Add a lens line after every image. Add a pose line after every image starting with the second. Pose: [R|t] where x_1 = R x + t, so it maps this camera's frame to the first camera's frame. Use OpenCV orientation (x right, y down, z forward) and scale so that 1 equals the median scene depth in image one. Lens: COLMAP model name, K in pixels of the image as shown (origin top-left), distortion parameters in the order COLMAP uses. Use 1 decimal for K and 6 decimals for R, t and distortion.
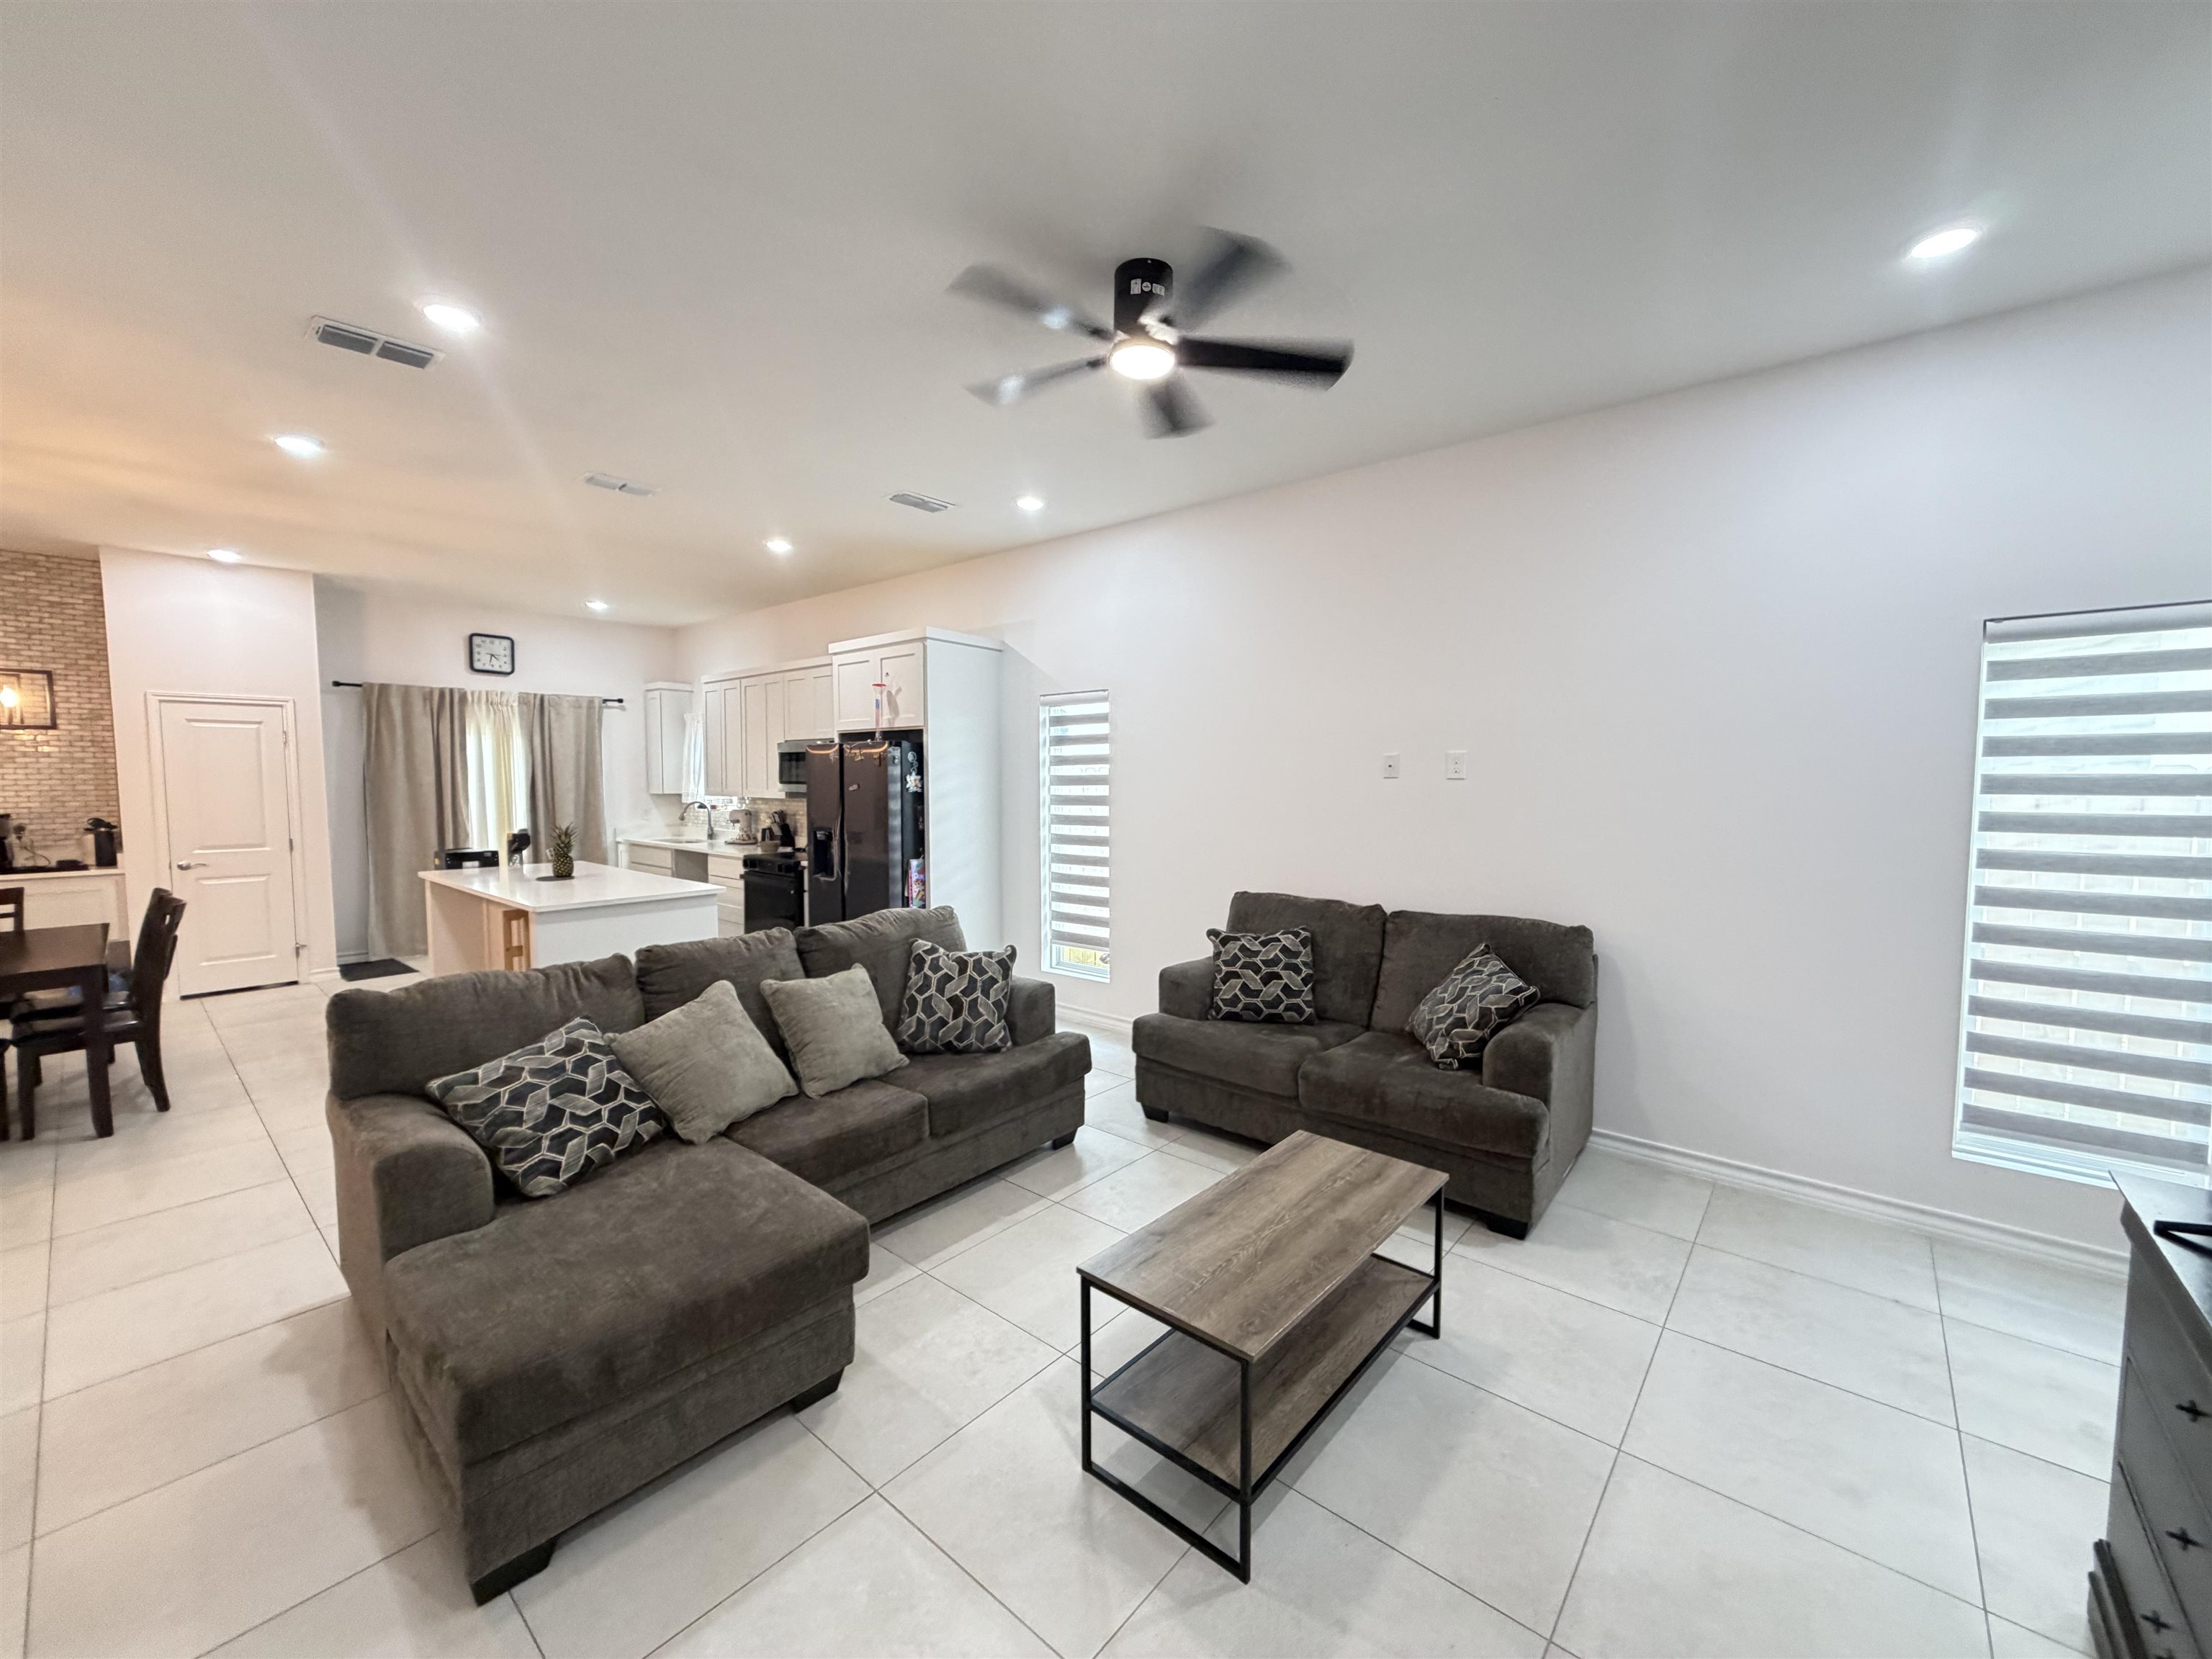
lens RADIAL K [[876.7, 0, 1109.1], [0, 876.7, 832.2], [0, 0, 1]] dist [-0.001380, 0.000103]
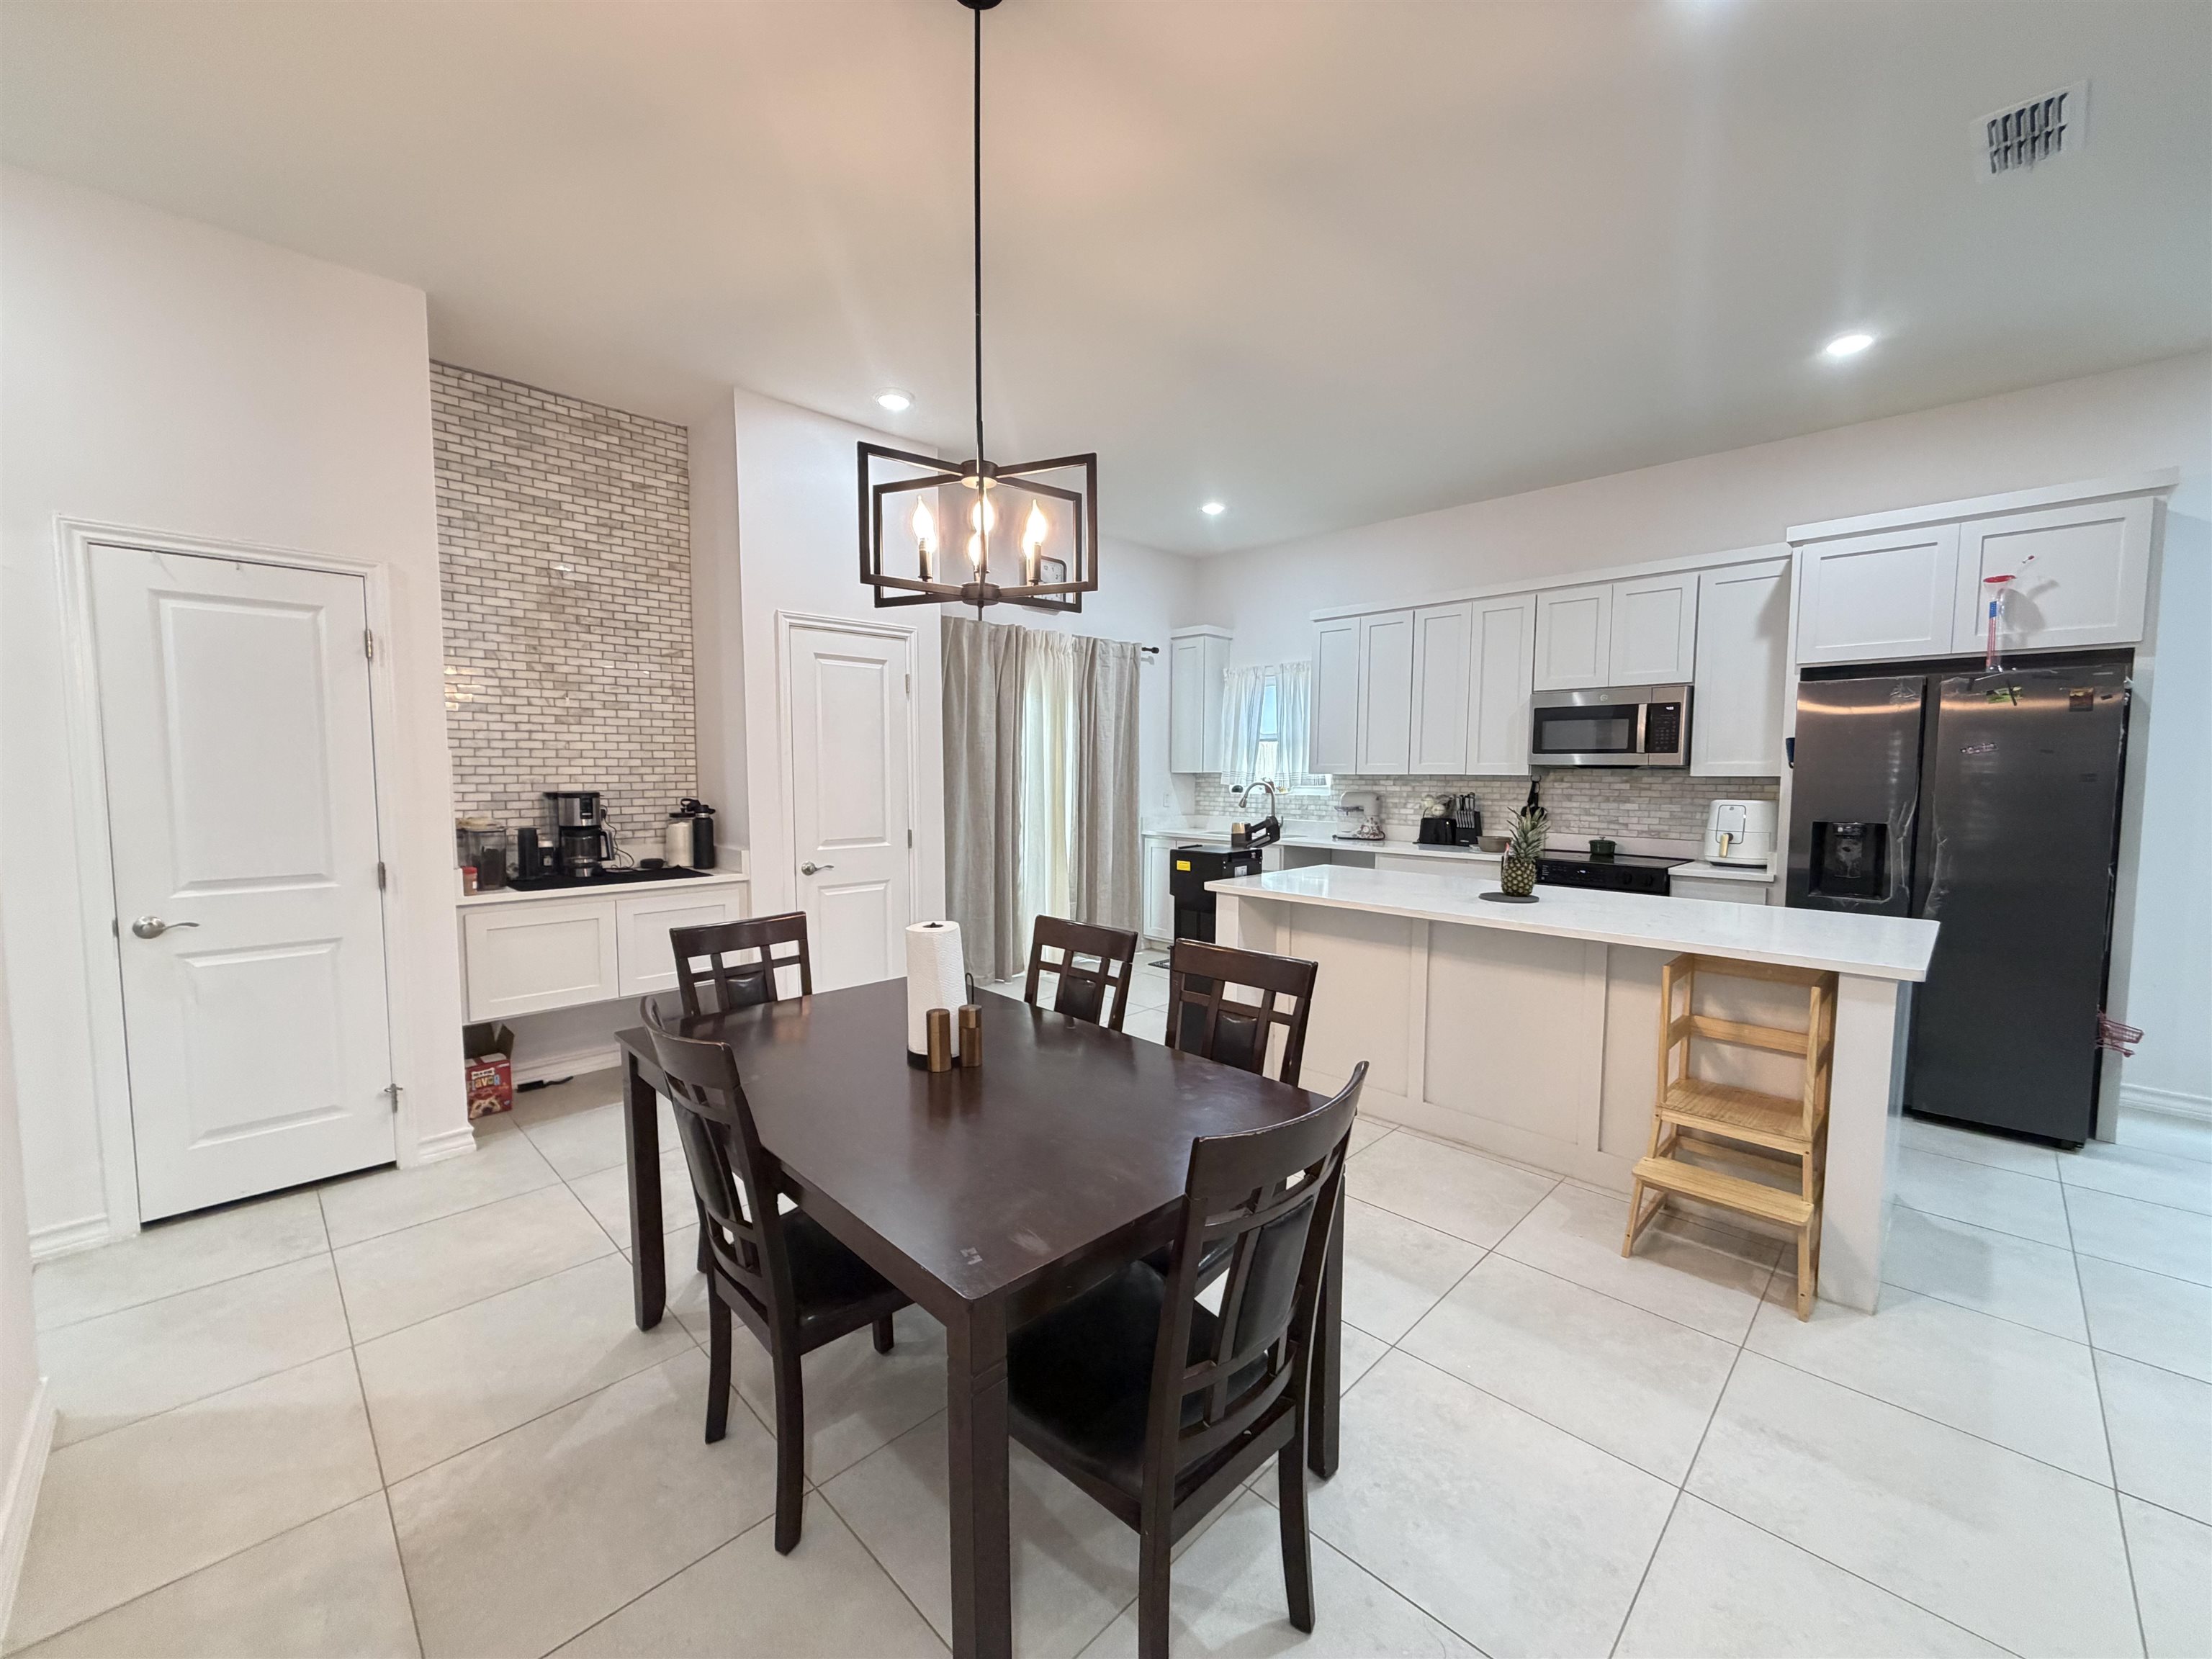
lens RADIAL K [[876.7, 0, 1100.9], [0, 876.7, 830.2], [0, 0, 1]] dist [-0.001380, 0.000103]
pose [[0.997743, 0.003199, -0.067072, -0.765586], [-0.002814, 0.999979, 0.005837, 0.003326], [0.067090, -0.005635, 0.997731, 0.326888]]
